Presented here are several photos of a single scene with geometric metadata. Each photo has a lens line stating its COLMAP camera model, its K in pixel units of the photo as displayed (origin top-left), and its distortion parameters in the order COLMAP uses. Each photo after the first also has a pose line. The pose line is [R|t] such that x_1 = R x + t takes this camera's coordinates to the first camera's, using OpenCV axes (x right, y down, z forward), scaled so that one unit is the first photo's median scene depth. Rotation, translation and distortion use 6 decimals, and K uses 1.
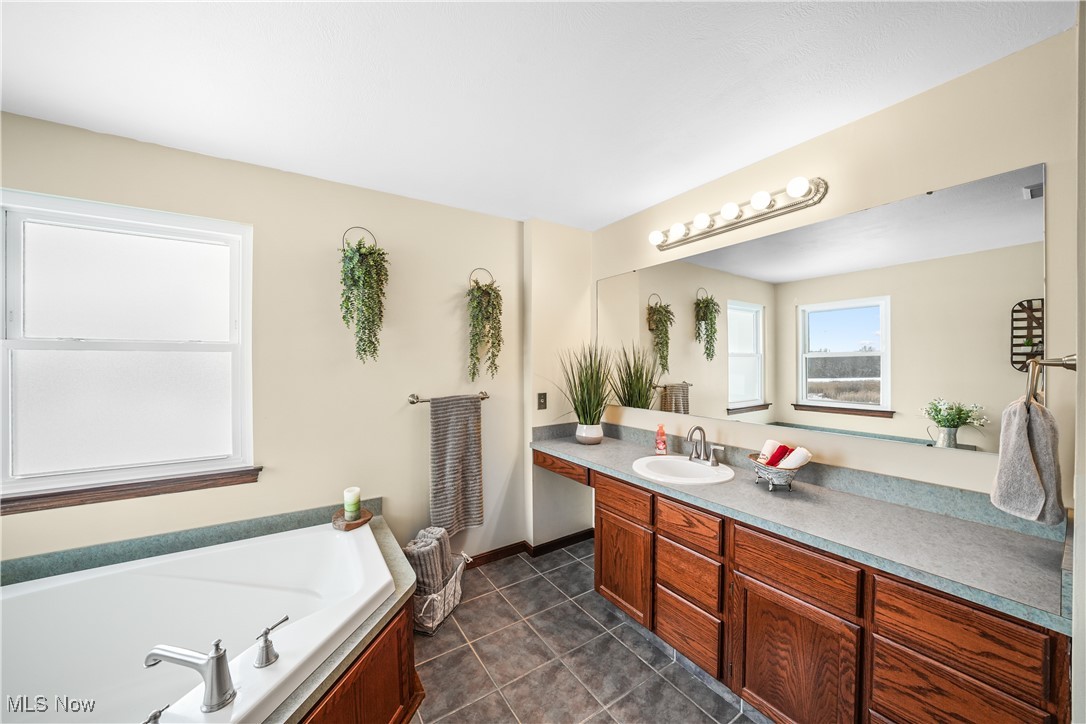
lens RADIAL K [[373.9, 0, 541.2], [0, 373.9, 363.3], [0, 0, 1]] dist [-0.020748, 0.000066]
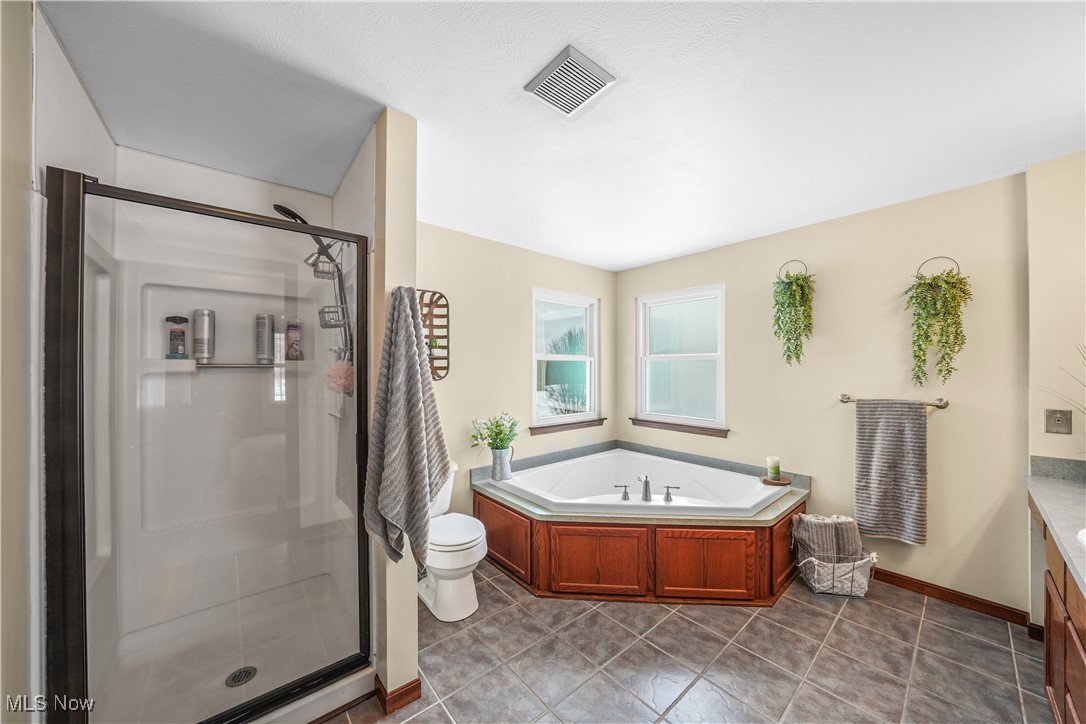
lens RADIAL K [[373.9, 0, 542.8], [0, 373.9, 363.4], [0, 0, 1]] dist [-0.020748, 0.000066]
pose [[0.128212, -0.008858, -0.991707, 0.634393], [-0.001975, 0.999956, -0.009187, 0.003766], [0.991745, 0.003137, 0.128189, -0.022565]]
